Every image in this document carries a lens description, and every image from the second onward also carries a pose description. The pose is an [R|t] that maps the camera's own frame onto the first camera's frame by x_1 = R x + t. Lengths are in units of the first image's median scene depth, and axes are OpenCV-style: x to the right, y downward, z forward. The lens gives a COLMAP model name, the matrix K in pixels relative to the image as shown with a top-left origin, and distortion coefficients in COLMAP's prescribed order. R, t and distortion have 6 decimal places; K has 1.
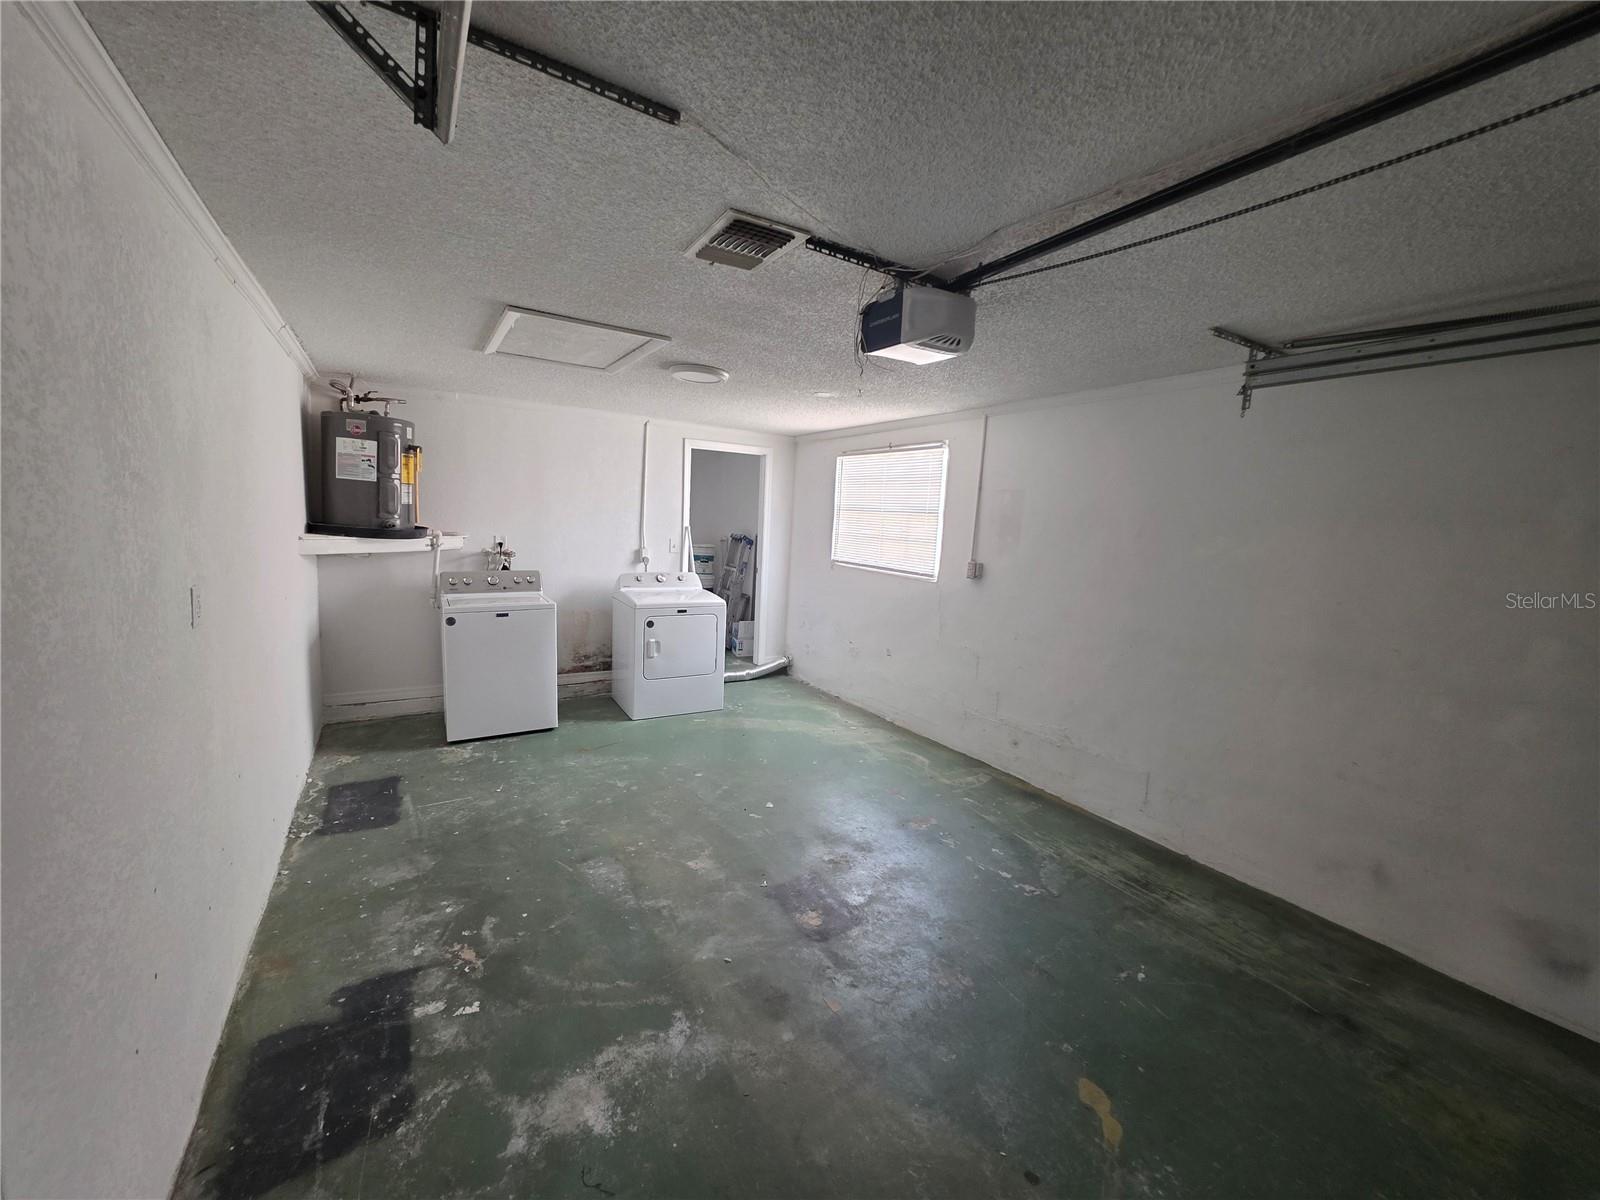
lens RADIAL K [[637.8, 0, 805.9], [0, 637.8, 598.6], [0, 0, 1]] dist [0.001478, -0.000648]
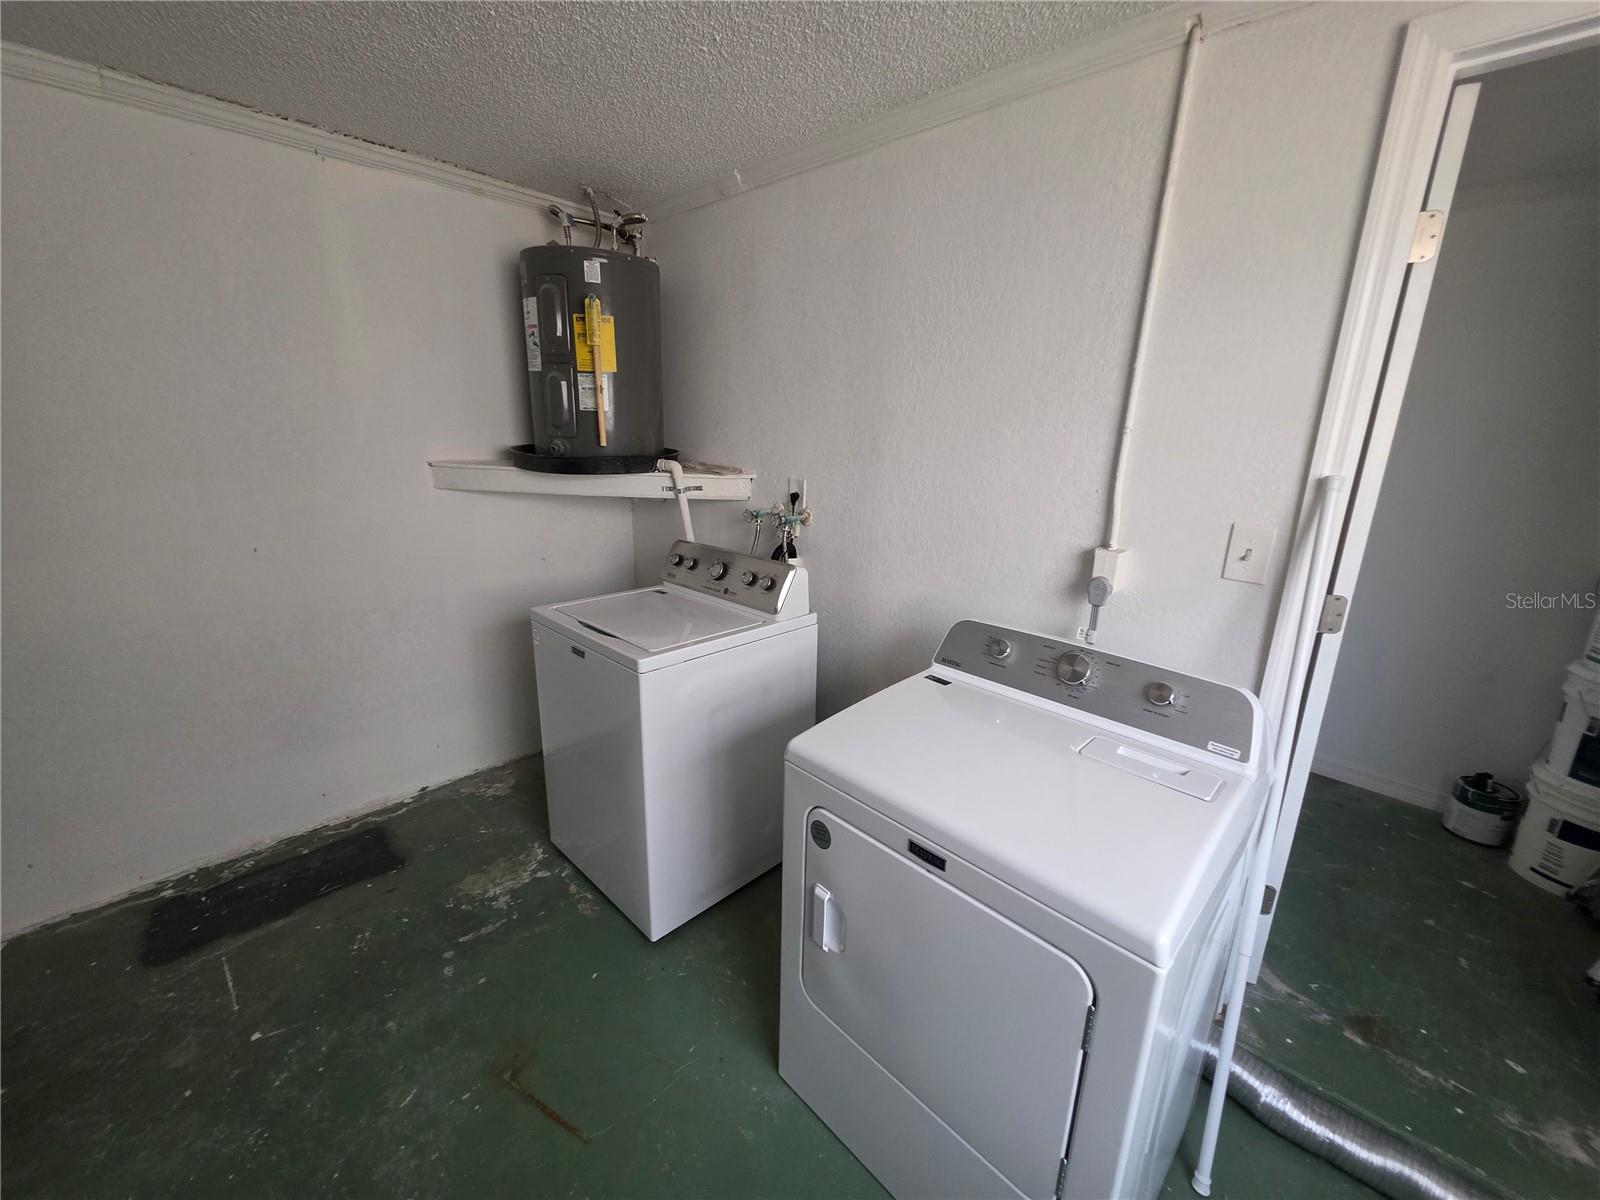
lens RADIAL K [[637.8, 0, 805.9], [0, 637.8, 598.6], [0, 0, 1]] dist [0.001478, -0.000648]
pose [[0.264107, 0.212338, -0.940829, -0.021792], [-0.145102, 0.973110, 0.178891, -0.120579], [0.953516, 0.089270, 0.287816, 1.084150]]
